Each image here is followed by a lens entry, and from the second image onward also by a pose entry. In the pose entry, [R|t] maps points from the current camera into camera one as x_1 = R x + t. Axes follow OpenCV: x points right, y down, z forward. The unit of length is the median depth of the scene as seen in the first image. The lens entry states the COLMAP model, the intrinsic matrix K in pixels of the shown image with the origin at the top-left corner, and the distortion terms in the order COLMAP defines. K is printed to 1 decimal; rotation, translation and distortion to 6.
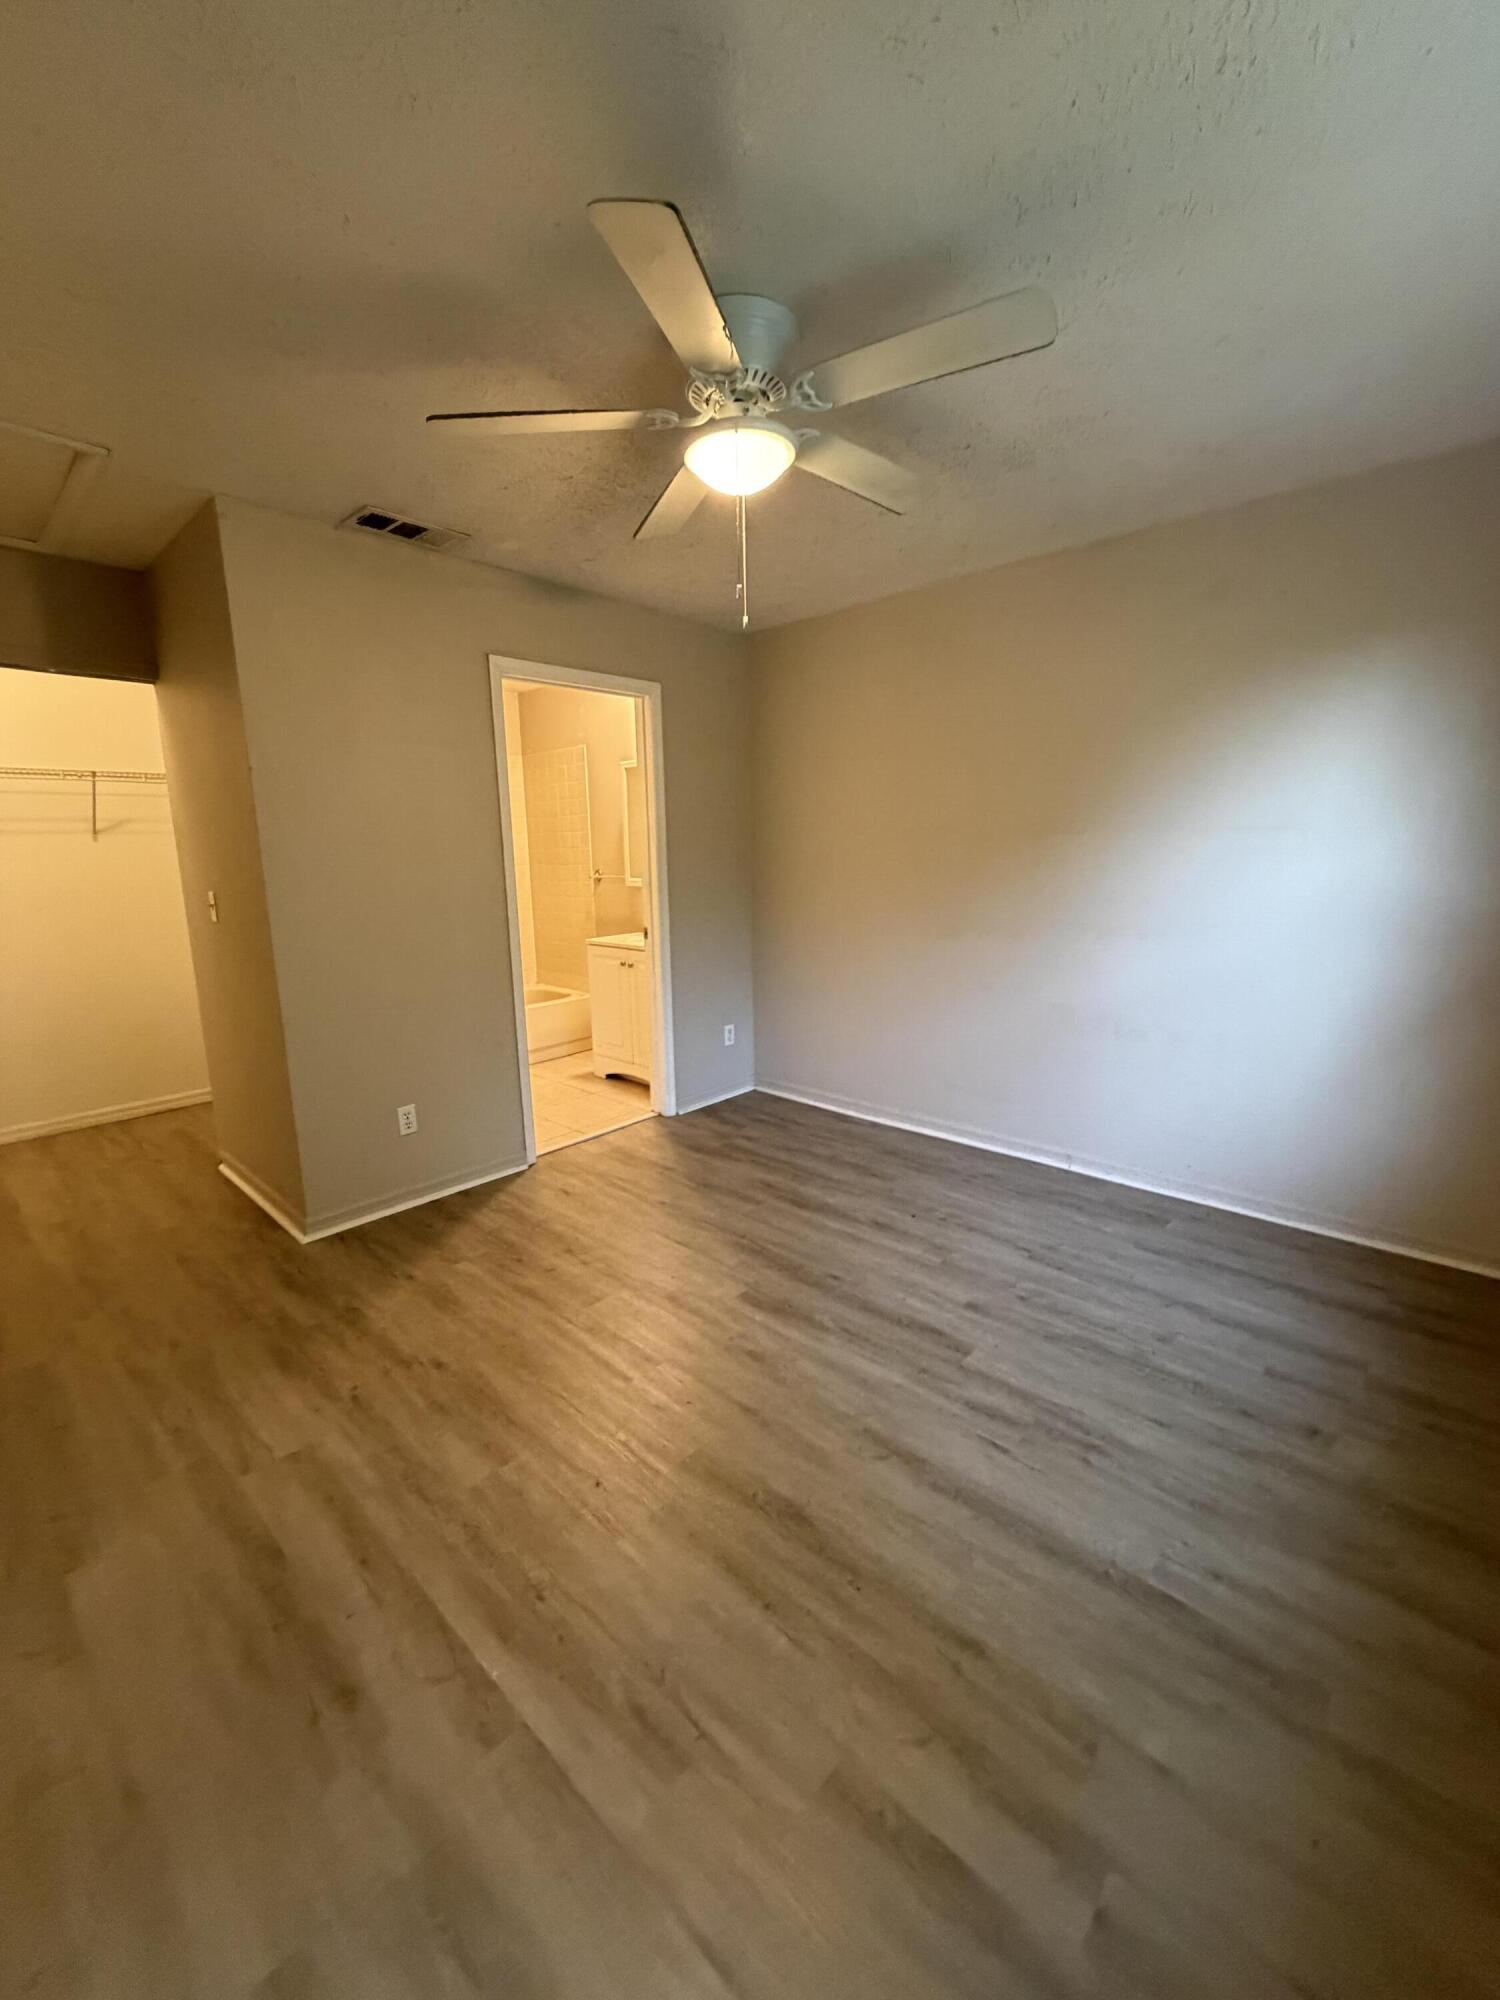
lens RADIAL K [[812.7, 0, 757.7], [0, 812.7, 996.9], [0, 0, 1]] dist [0.002237, 0.000464]
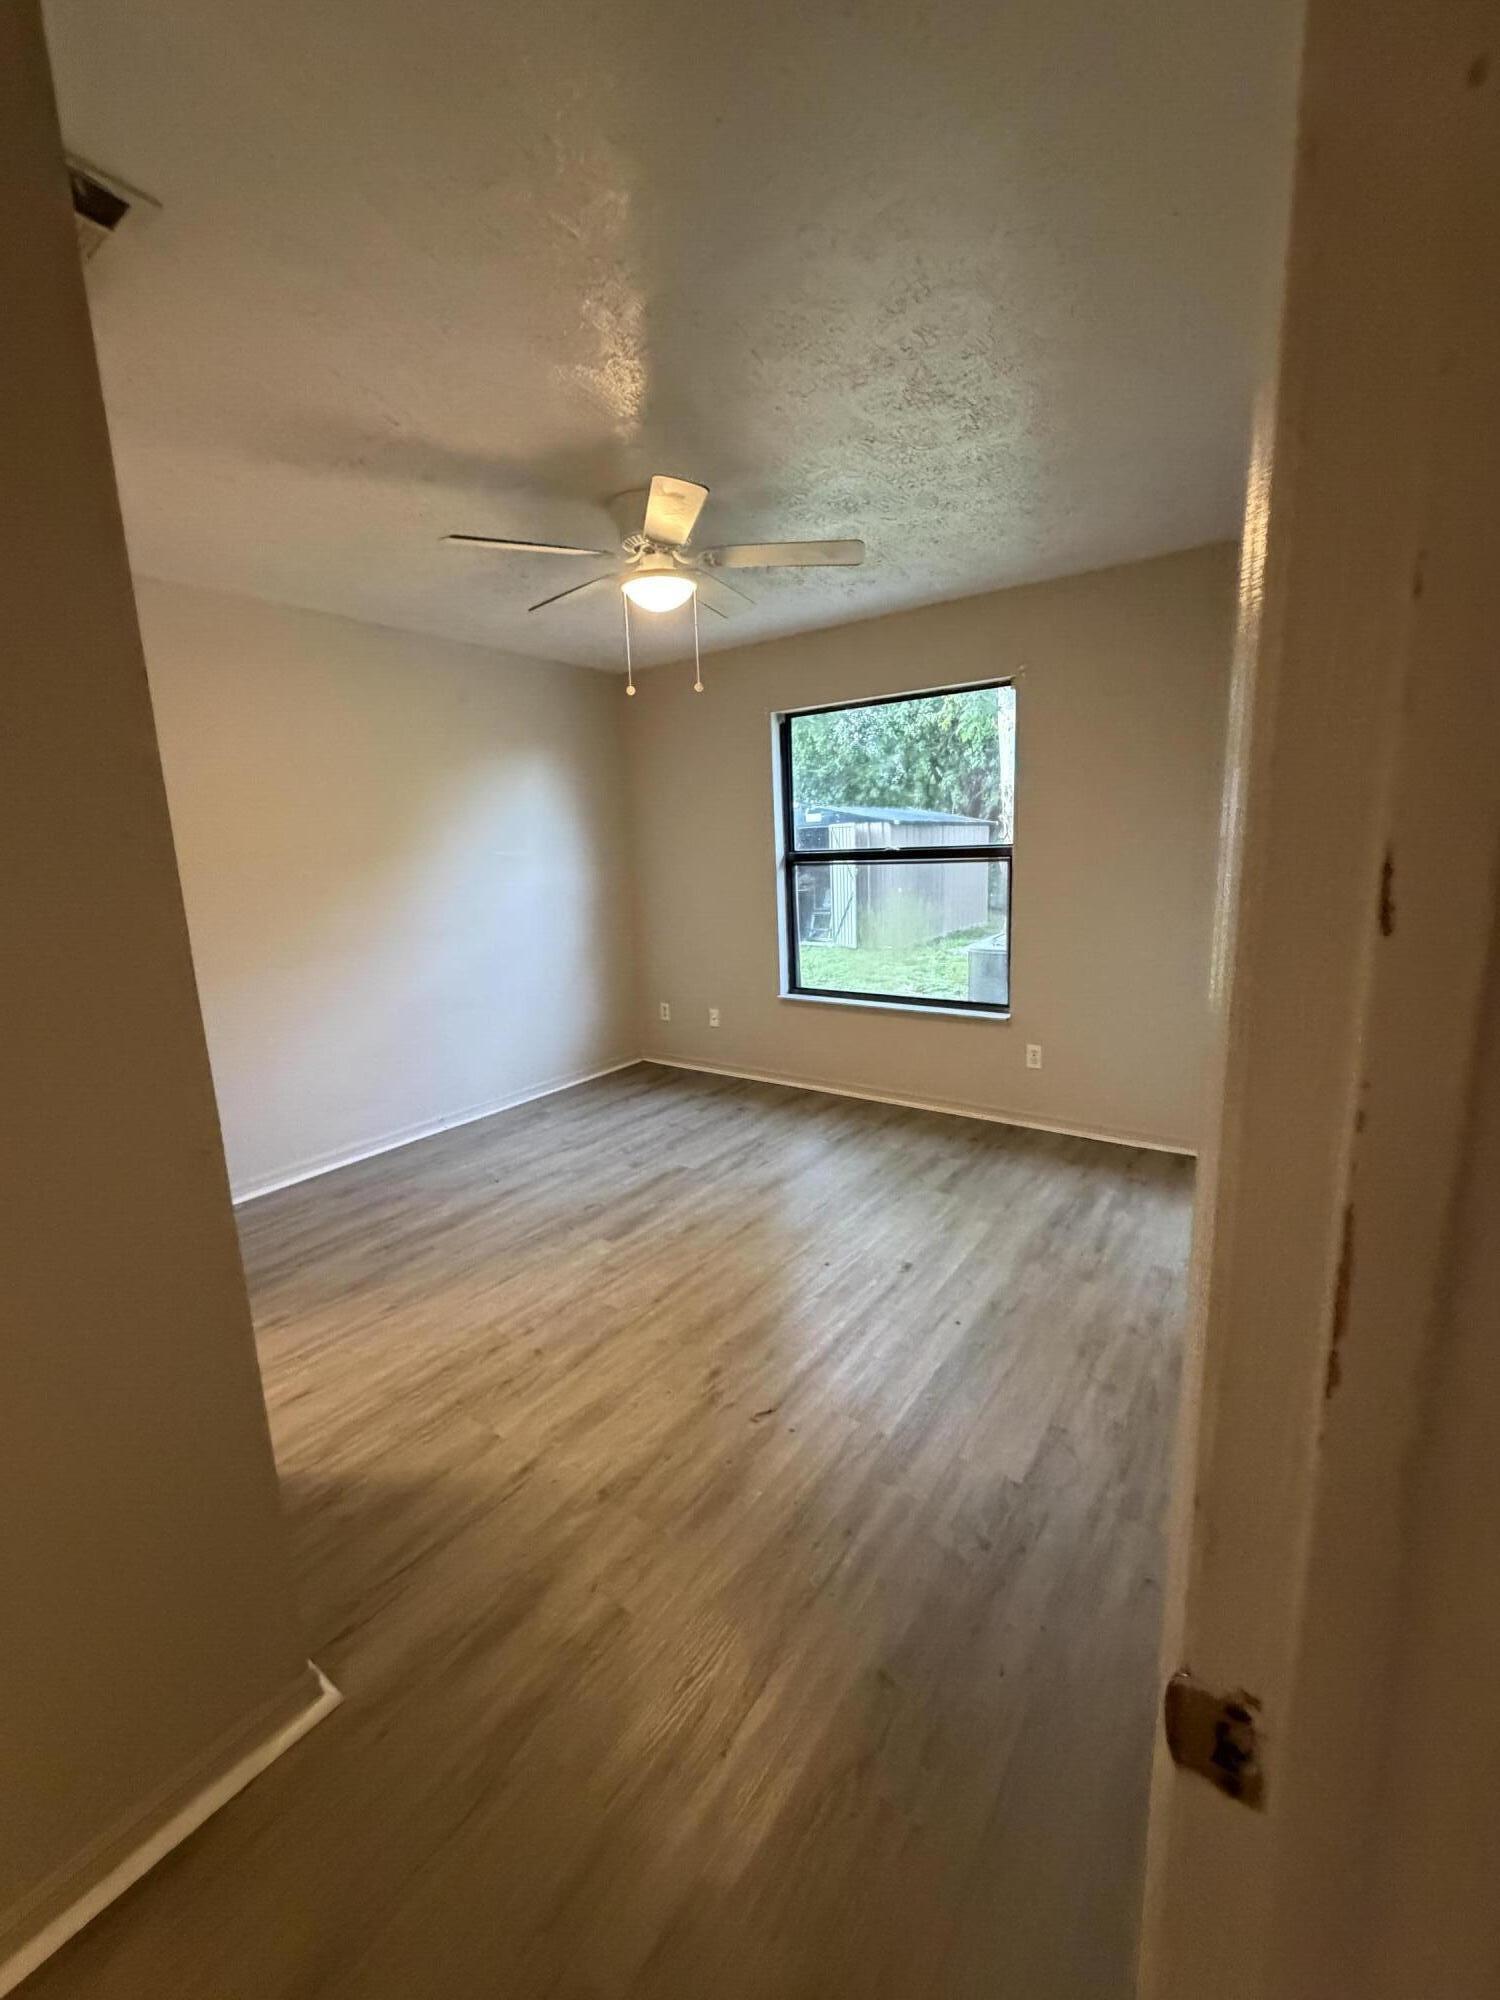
lens RADIAL K [[812.7, 0, 757.7], [0, 812.7, 996.9], [0, 0, 1]] dist [0.002237, 0.000464]
pose [[-0.132256, -0.160148, 0.978193, -1.071614], [0.223616, 0.956600, 0.186847, -0.129969], [-0.965662, 0.243452, -0.090705, 0.771262]]
